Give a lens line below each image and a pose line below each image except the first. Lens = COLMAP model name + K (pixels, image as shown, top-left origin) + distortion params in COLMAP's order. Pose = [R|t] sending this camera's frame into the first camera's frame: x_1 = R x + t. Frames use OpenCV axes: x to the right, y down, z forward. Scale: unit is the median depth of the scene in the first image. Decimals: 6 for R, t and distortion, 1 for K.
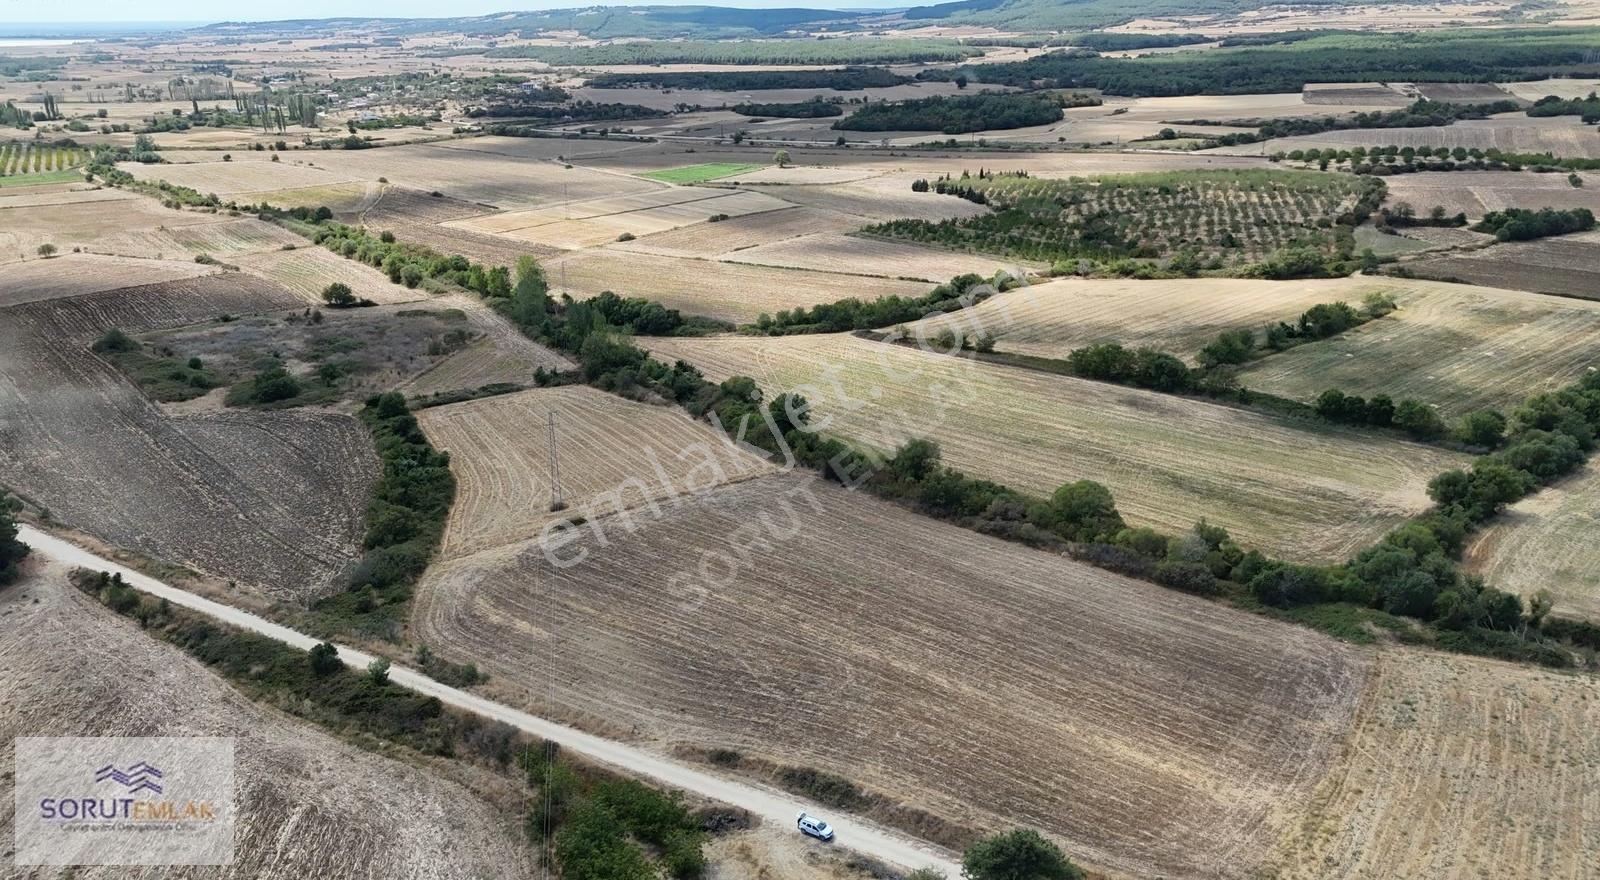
lens RADIAL K [[1170.4, 0, 804.8], [0, 1170.4, 433.2], [0, 0, 1]] dist [0.072925, -0.068049]
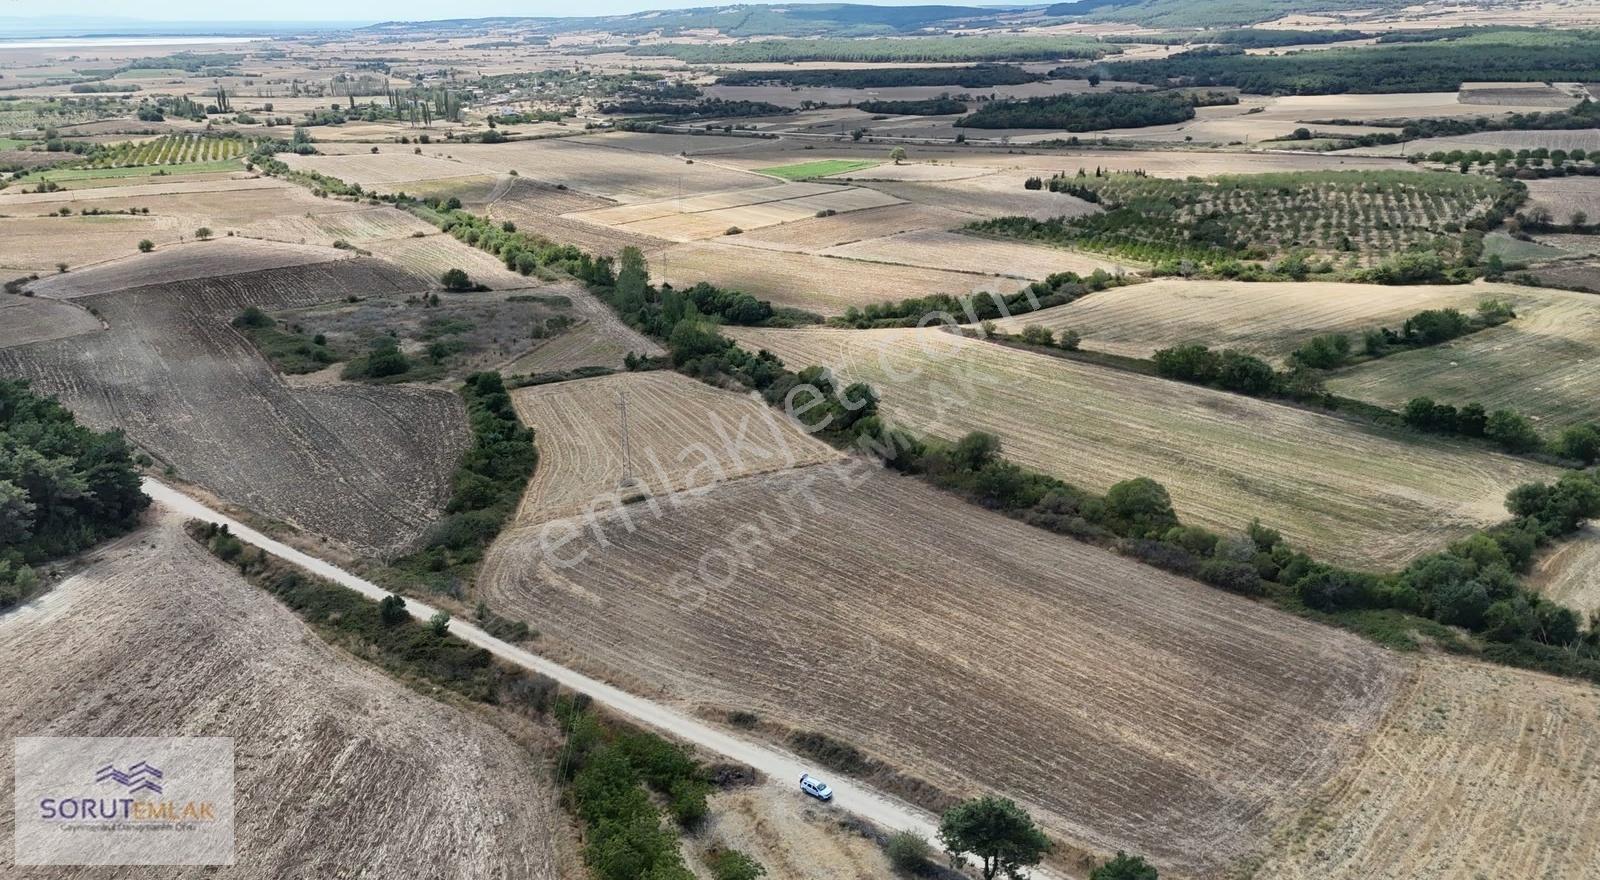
lens RADIAL K [[1170.4, 0, 804.8], [0, 1170.4, 433.2], [0, 0, 1]] dist [0.072925, -0.068049]
pose [[0.993678, 0.036059, -0.106317, 0.038920], [-0.035856, 0.999350, 0.003817, 0.005759], [0.106385, 0.000019, 0.994325, -0.017705]]
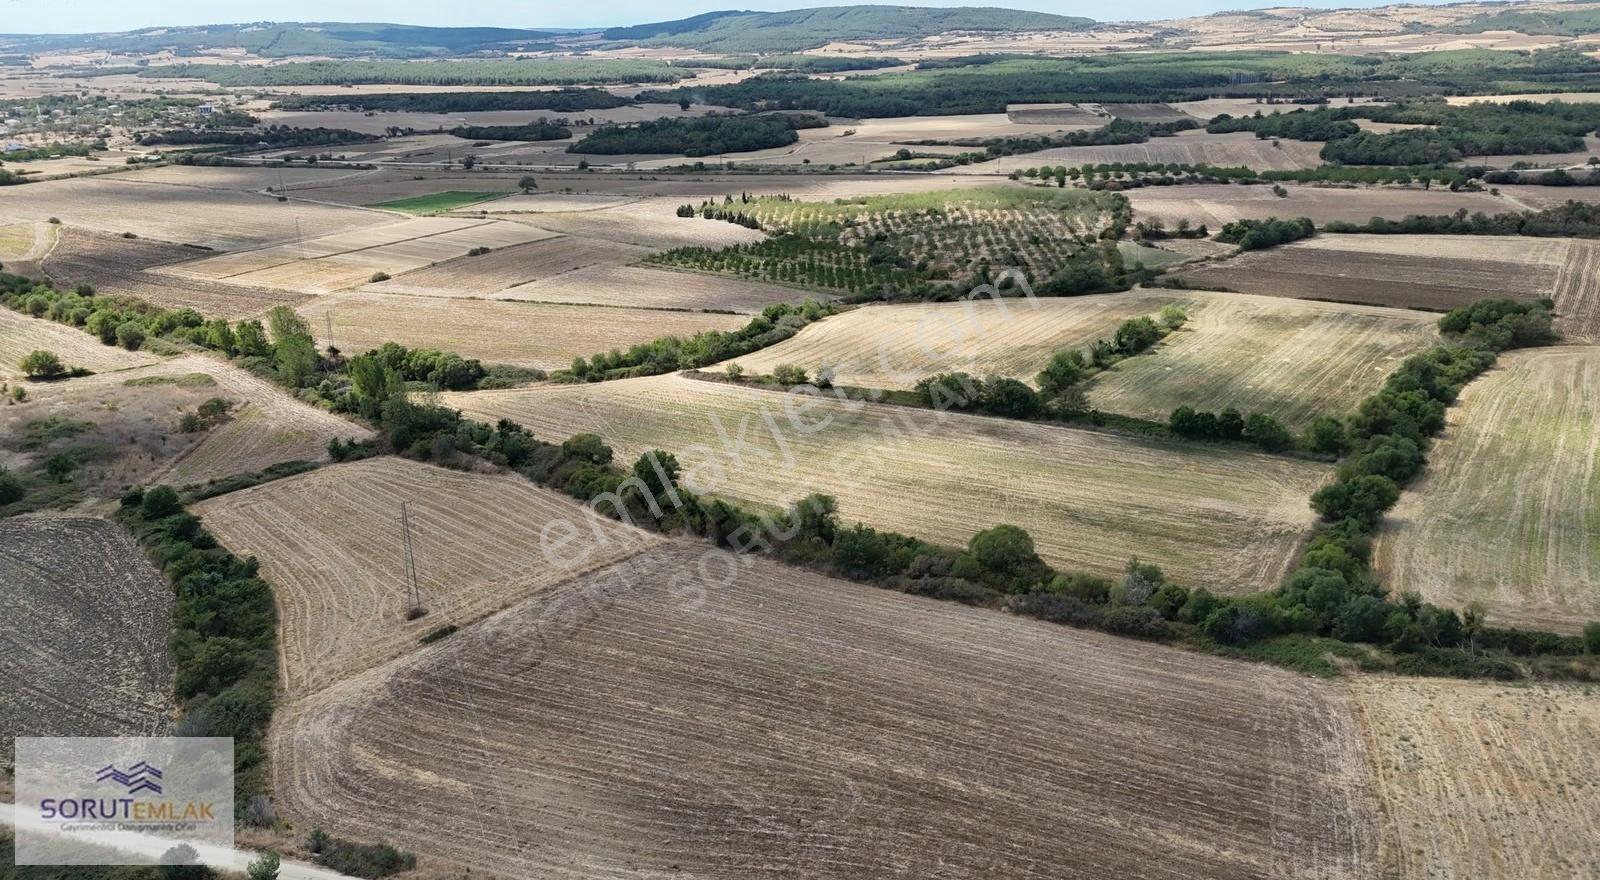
lens RADIAL K [[1170.4, 0, 804.8], [0, 1170.4, 433.2], [0, 0, 1]] dist [0.072925, -0.068049]
pose [[0.969935, -0.072837, 0.232207, -0.086893], [0.076516, 0.997045, -0.006862, -0.026465], [-0.231021, 0.024423, 0.972642, 0.075227]]
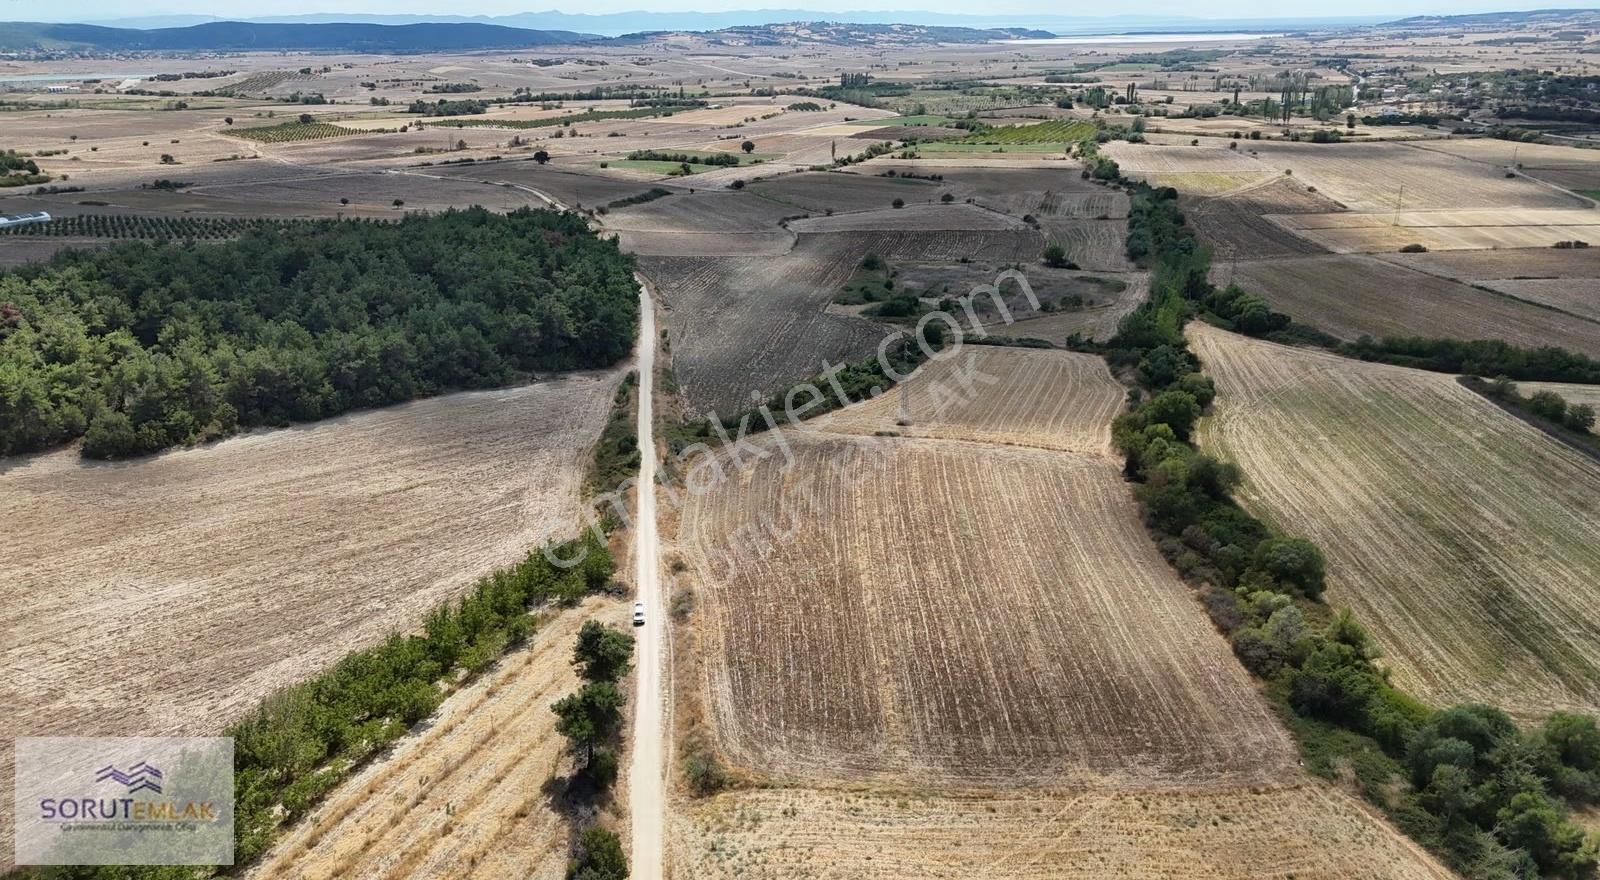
lens RADIAL K [[1170.4, 0, 804.8], [0, 1170.4, 433.2], [0, 0, 1]] dist [0.072925, -0.068049]
pose [[0.622986, 0.258216, -0.738385, 0.422616], [-0.255017, 0.959418, 0.120349, -0.031363], [0.739496, 0.113325, 0.663553, 0.085143]]
